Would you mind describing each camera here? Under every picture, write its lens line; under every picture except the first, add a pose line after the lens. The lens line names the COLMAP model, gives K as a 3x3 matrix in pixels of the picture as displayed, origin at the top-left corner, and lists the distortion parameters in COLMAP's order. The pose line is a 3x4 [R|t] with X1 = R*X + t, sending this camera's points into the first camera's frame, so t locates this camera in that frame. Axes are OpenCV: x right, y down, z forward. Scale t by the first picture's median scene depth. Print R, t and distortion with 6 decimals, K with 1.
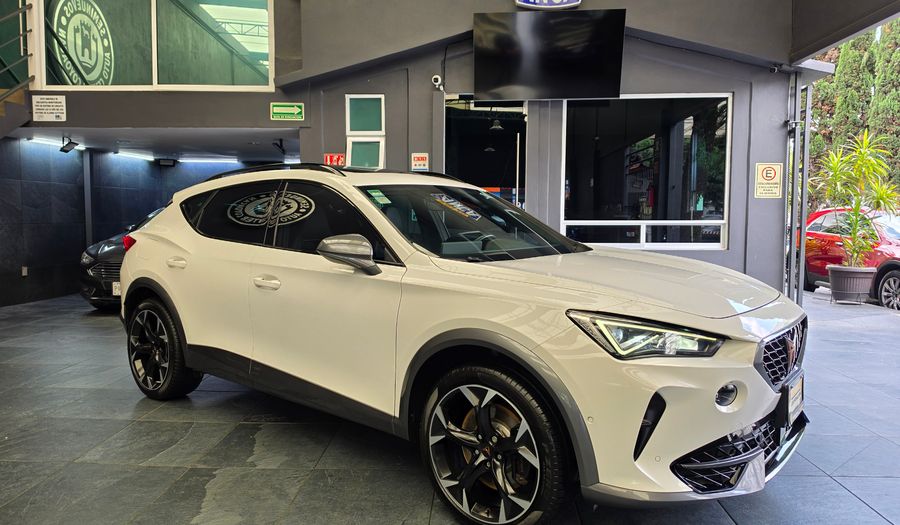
lens RADIAL K [[612.8, 0, 446.2], [0, 612.8, 263.5], [0, 0, 1]] dist [0.088277, -0.151160]
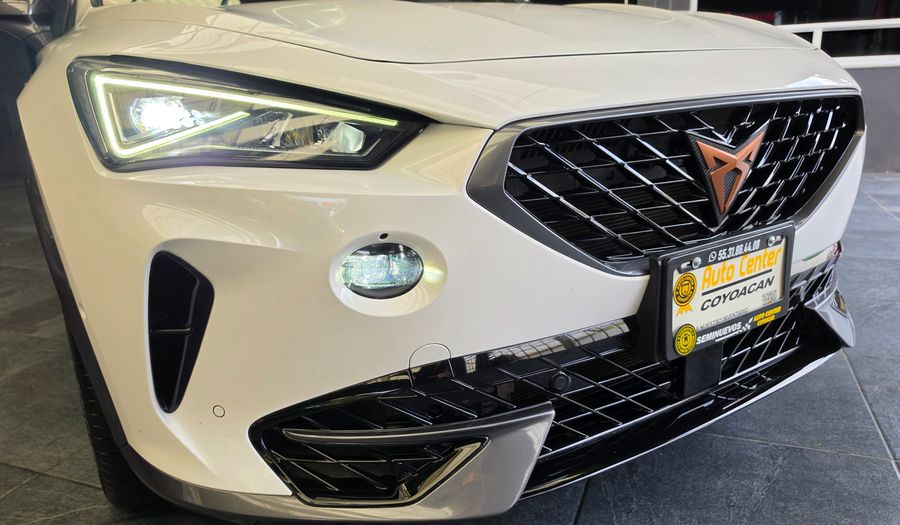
lens RADIAL K [[679.6, 0, 450.0], [0, 679.6, 262.5], [0, 0, 1]] dist [0.002543, -0.141324]
pose [[0.955434, 0.057976, -0.289456, 0.172186], [0.003097, 0.978503, 0.206210, 0.035311], [0.295189, -0.197917, 0.934715, 0.180045]]
